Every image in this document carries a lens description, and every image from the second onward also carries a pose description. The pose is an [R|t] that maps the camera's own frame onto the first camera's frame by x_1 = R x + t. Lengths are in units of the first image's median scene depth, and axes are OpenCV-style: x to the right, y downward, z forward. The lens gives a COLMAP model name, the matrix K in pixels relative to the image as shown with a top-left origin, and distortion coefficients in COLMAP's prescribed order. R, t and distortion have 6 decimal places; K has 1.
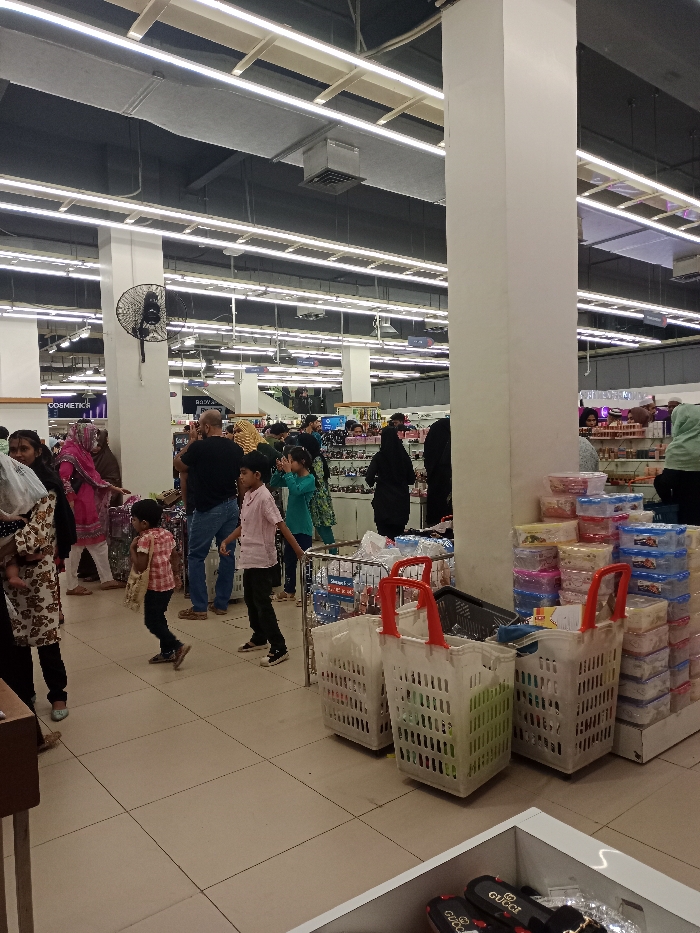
lens RADIAL K [[683.6, 0, 350.0], [0, 683.6, 466.5], [0, 0, 1]] dist [0.039618, 0.000086]
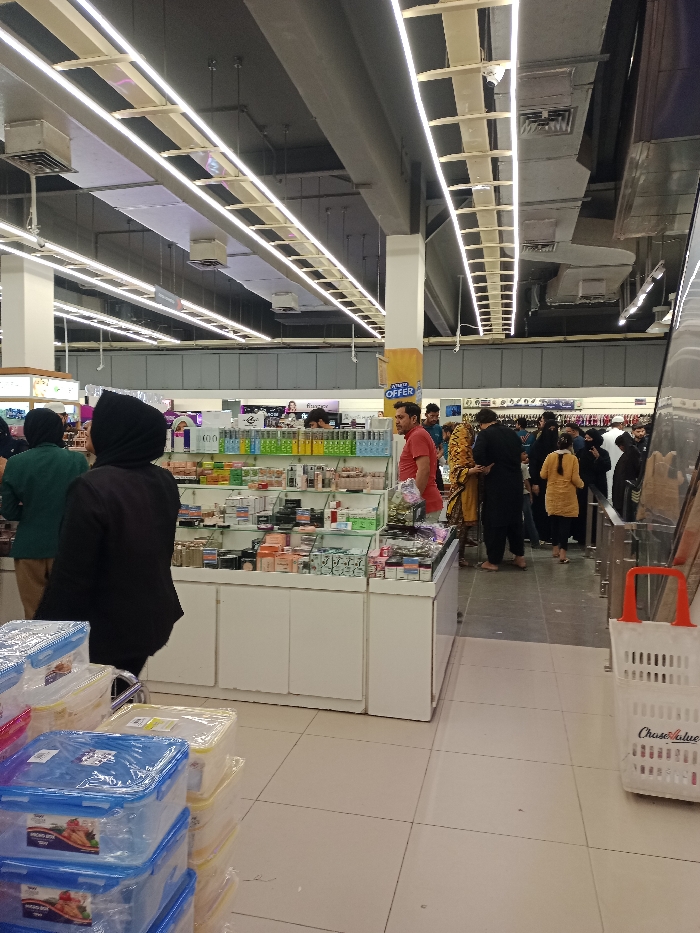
lens RADIAL K [[683.6, 0, 350.0], [0, 683.6, 466.5], [0, 0, 1]] dist [0.039618, 0.000086]
pose [[0.787636, 0.028158, 0.615497, 0.077834], [-0.034167, 0.999414, -0.001999, -0.024449], [-0.615192, -0.019456, 0.788137, 0.152360]]
